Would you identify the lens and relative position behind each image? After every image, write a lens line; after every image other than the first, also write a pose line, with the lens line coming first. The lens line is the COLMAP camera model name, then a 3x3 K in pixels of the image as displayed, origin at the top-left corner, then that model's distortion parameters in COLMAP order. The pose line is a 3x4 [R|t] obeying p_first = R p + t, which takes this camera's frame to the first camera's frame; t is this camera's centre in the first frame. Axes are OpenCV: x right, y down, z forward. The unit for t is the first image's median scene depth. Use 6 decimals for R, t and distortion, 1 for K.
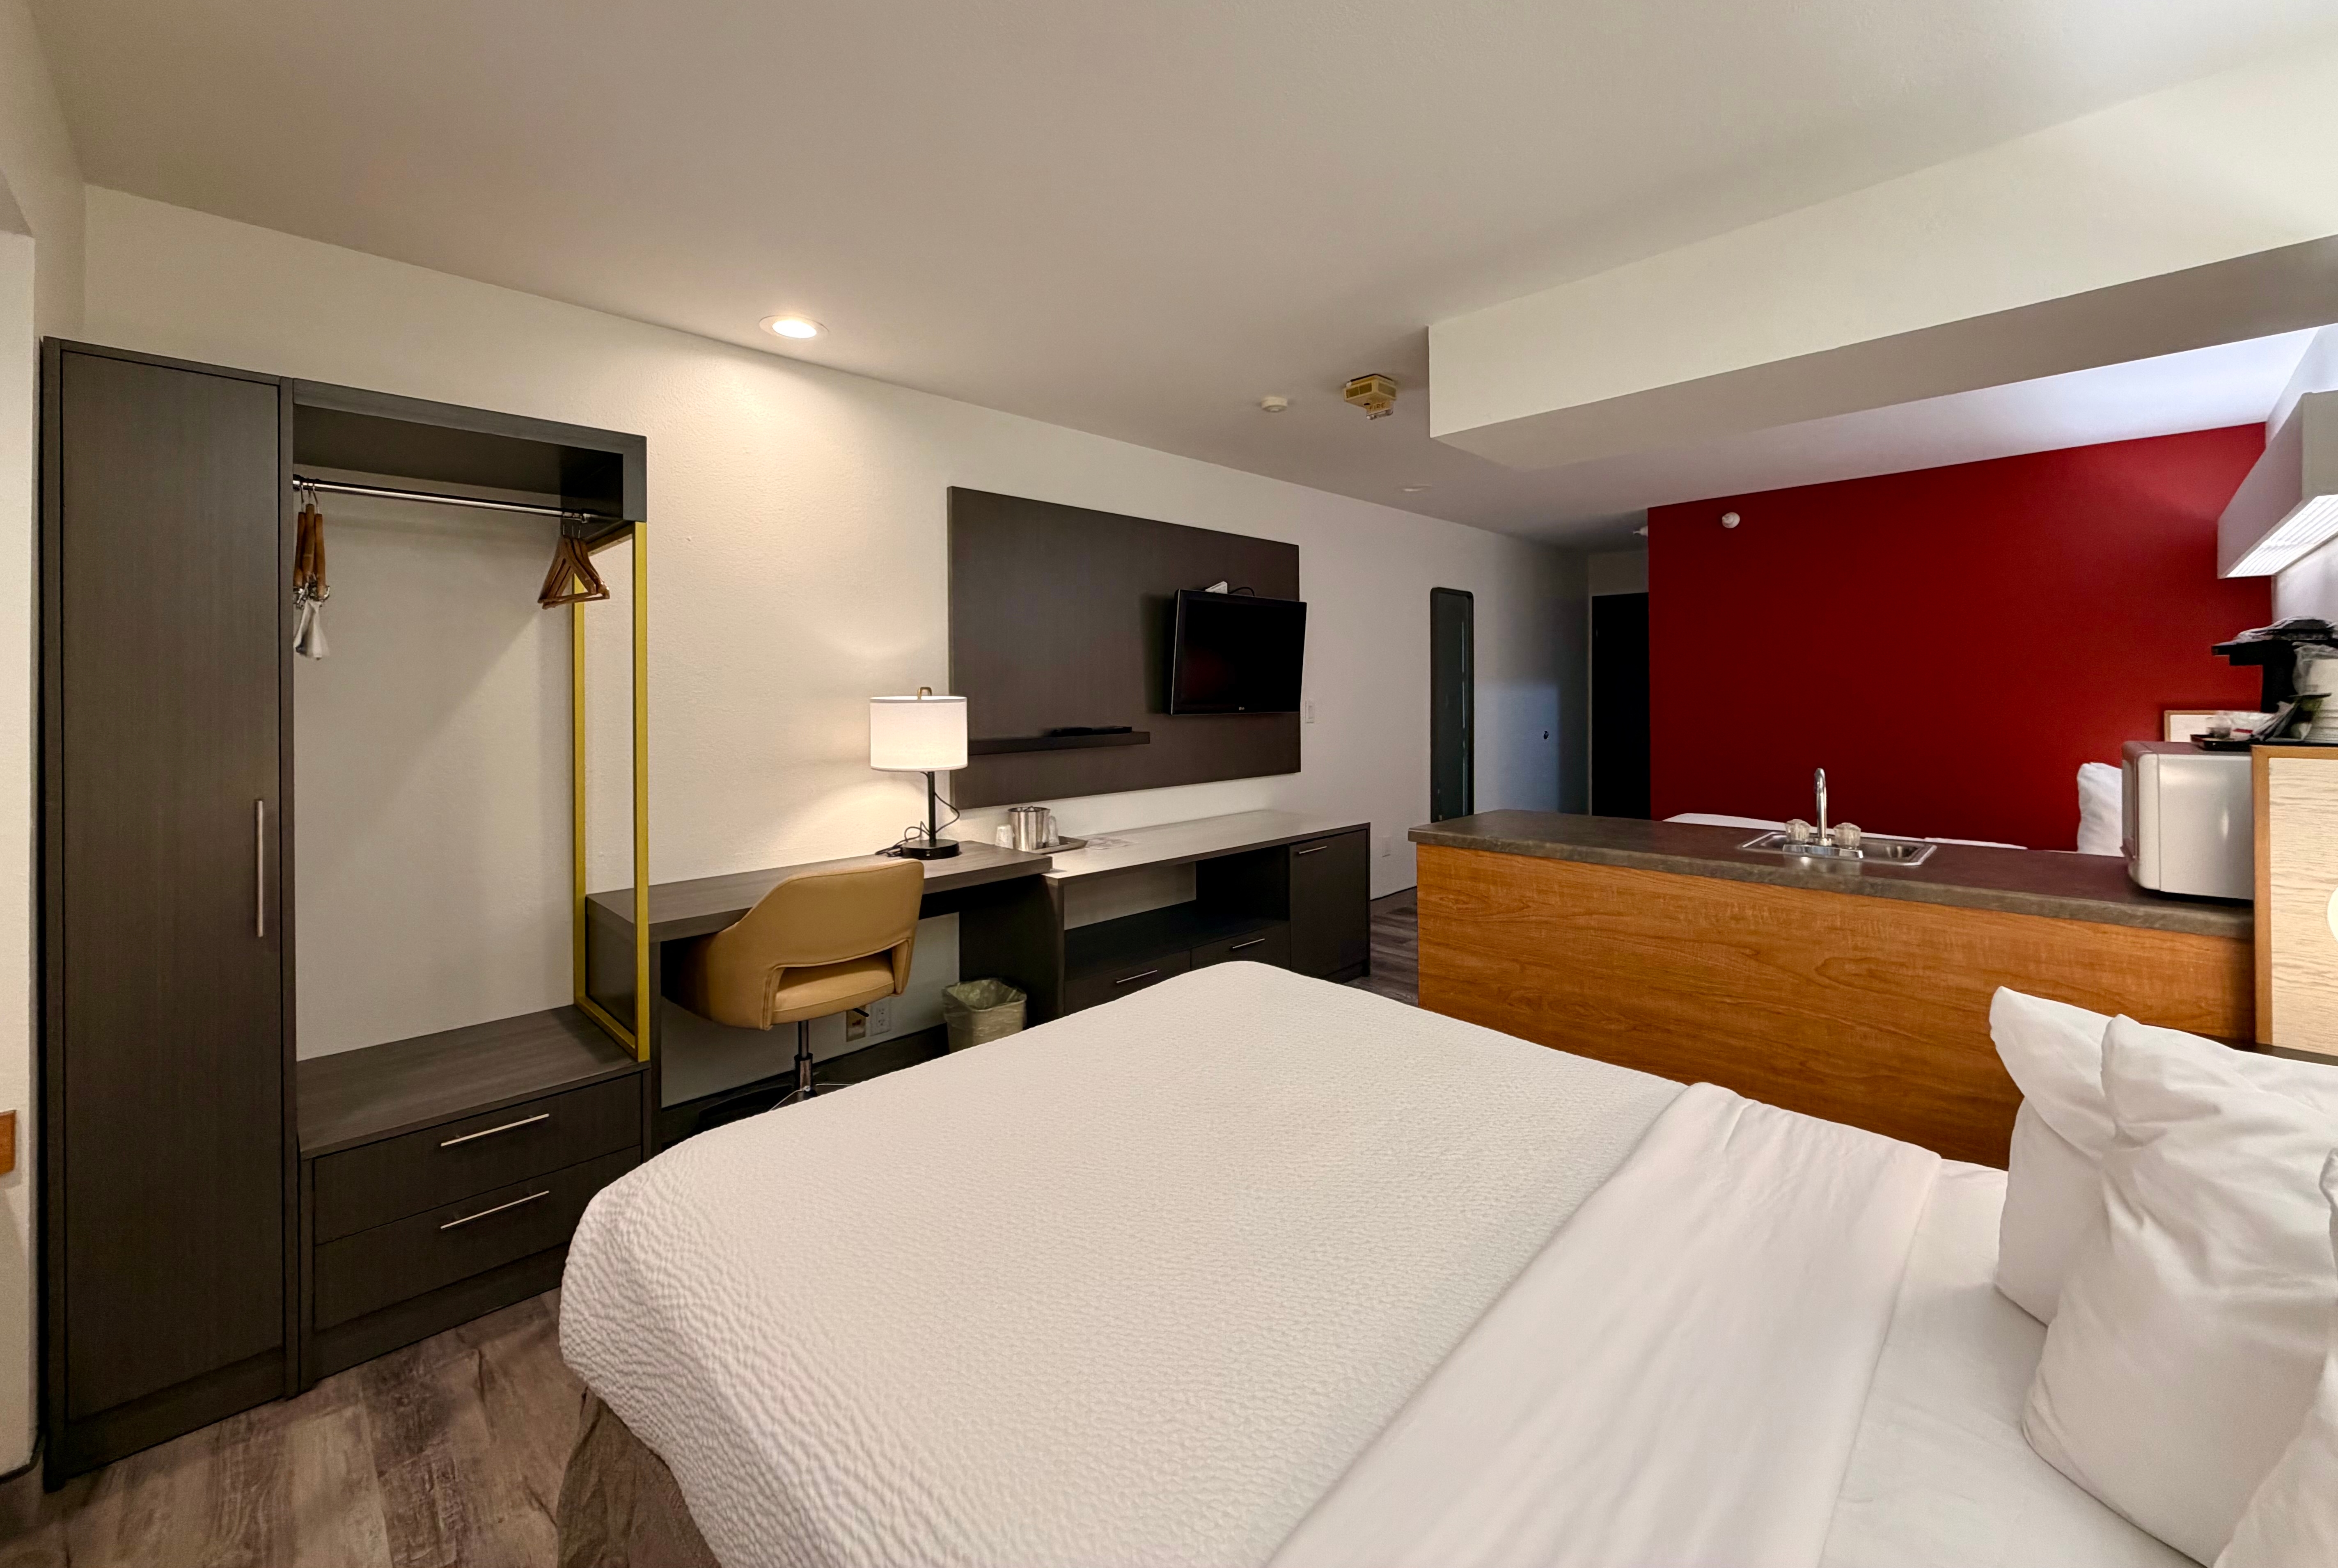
lens RADIAL K [[935.2, 0, 1168.6], [0, 935.2, 687.9], [0, 0, 1]] dist [-0.000130, 0.000018]
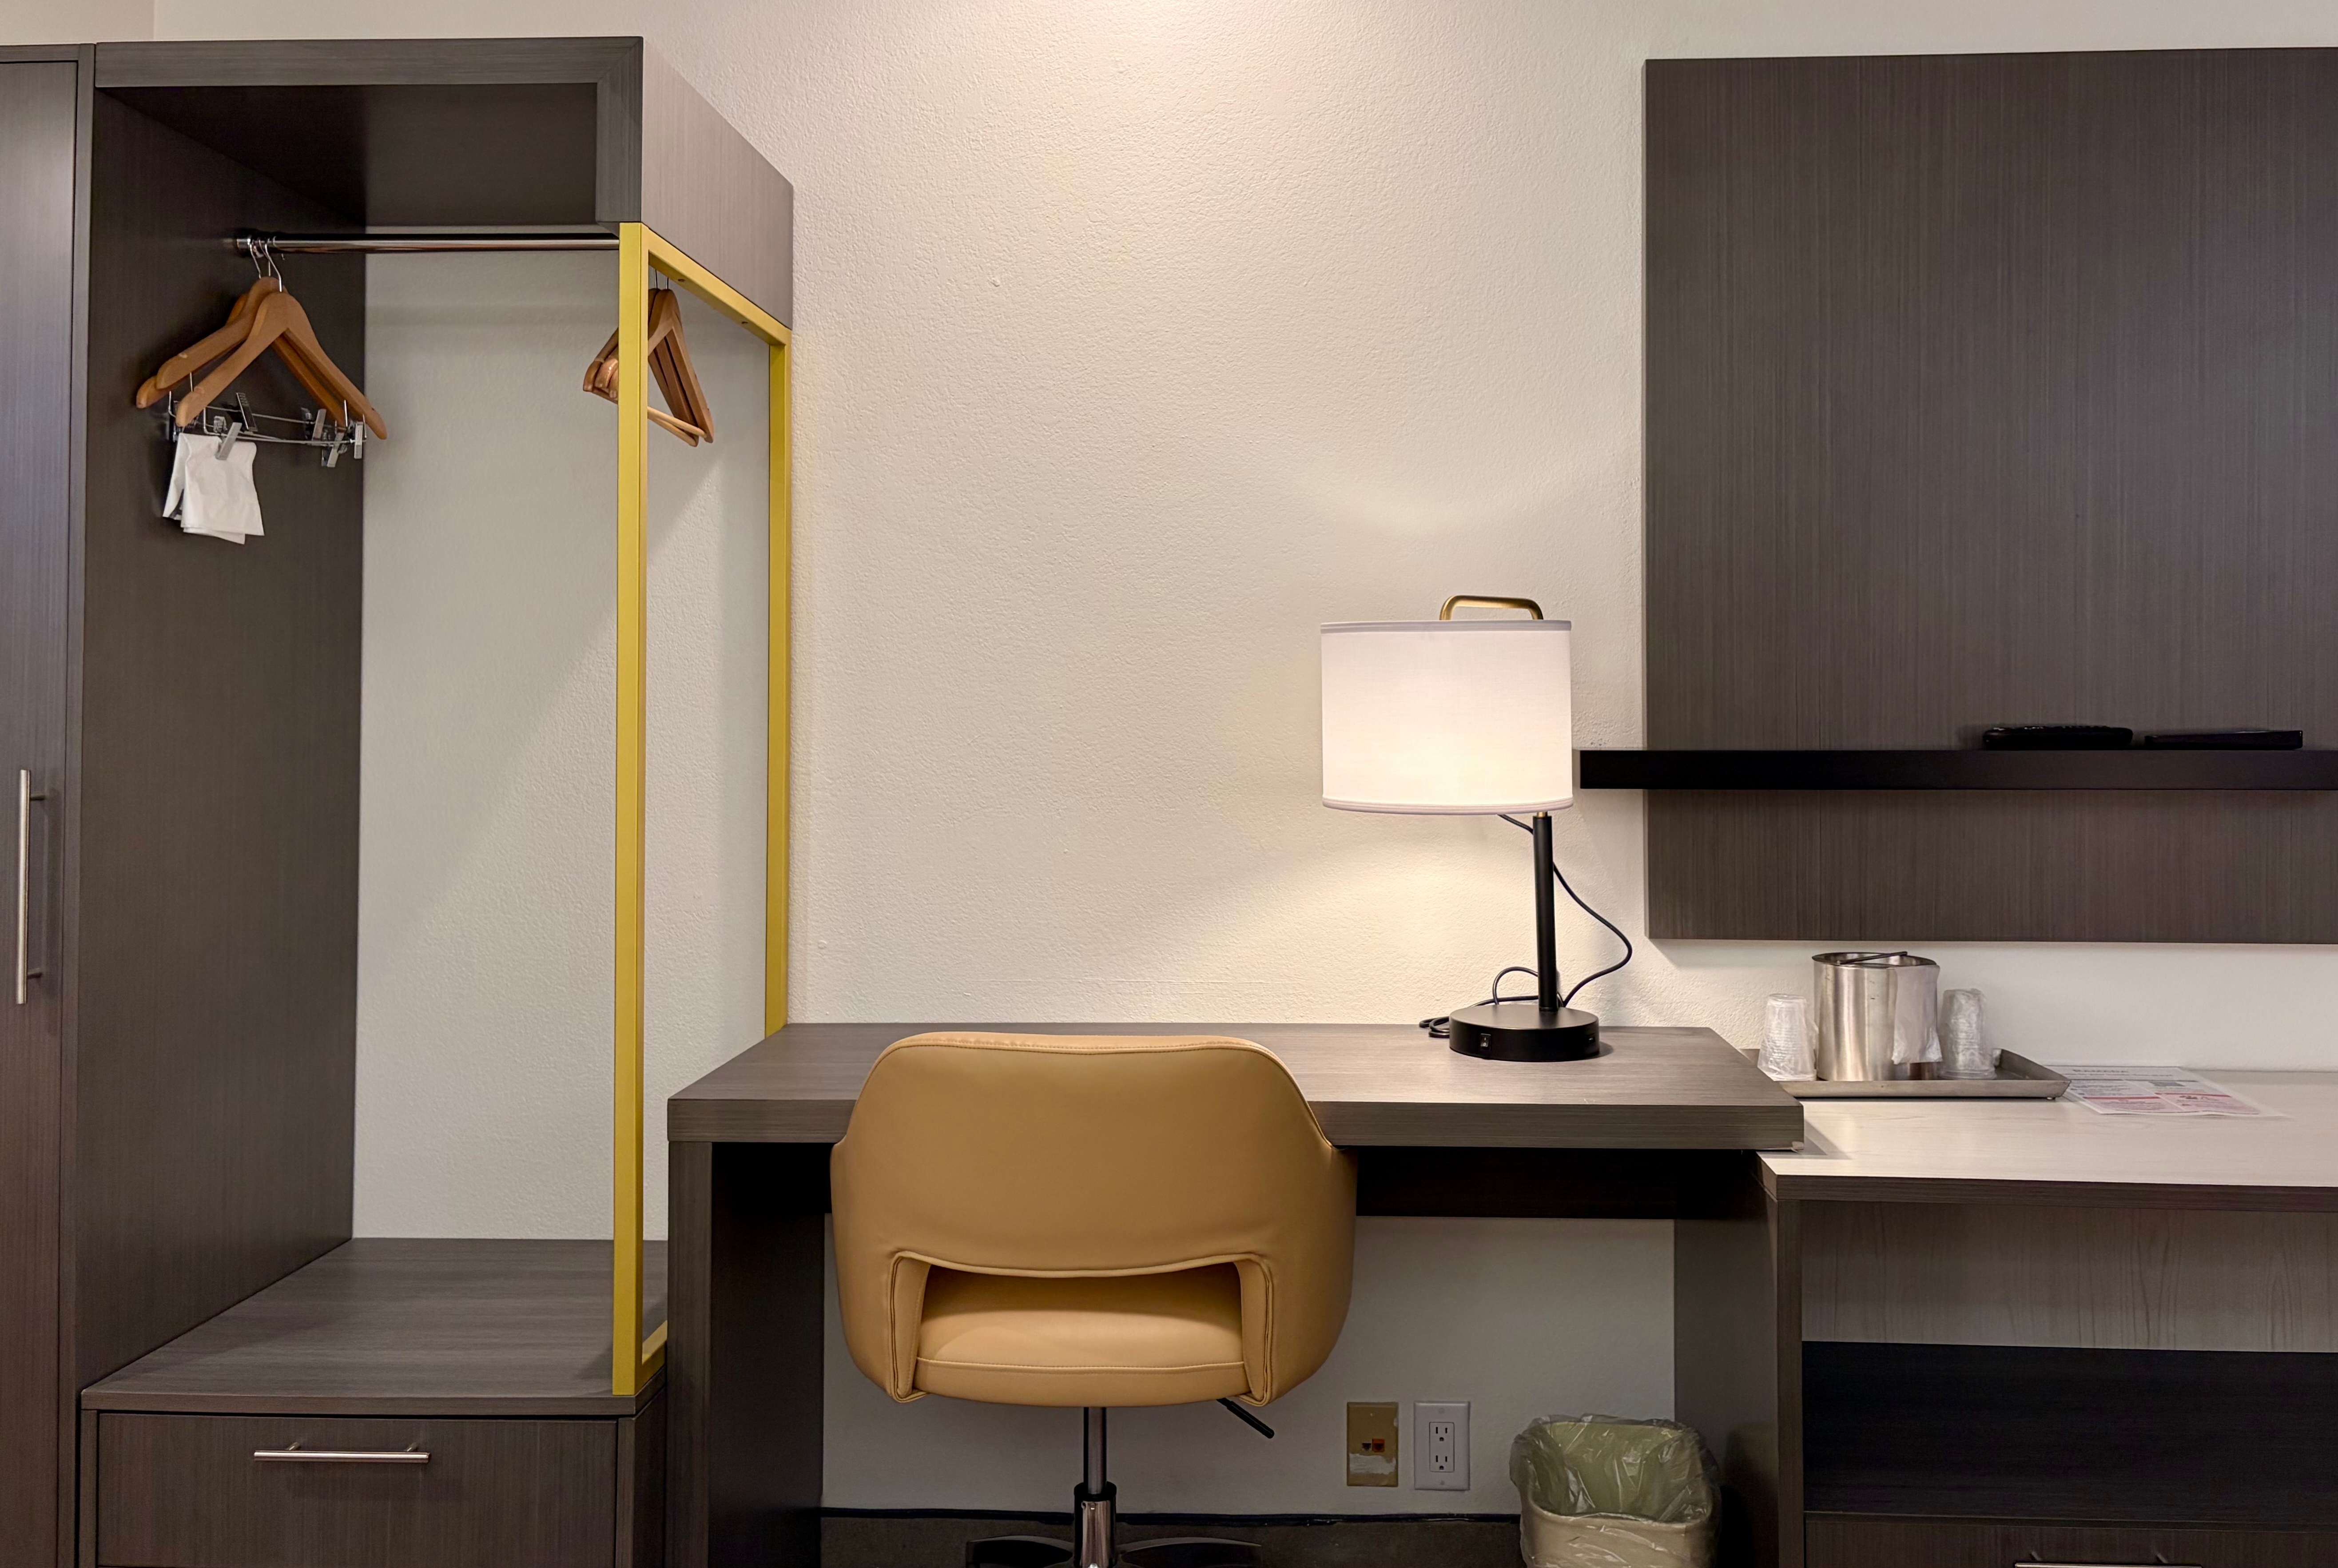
lens RADIAL K [[1877.7, 0, 1176.6], [0, 1877.7, 687.8], [0, 0, 1]] dist [0.056059, -0.073489]
pose [[0.676232, -0.005811, -0.736666, 0.249608], [-0.000864, 0.999962, -0.008682, 0.049403], [0.736689, 0.006507, 0.676201, 0.468102]]
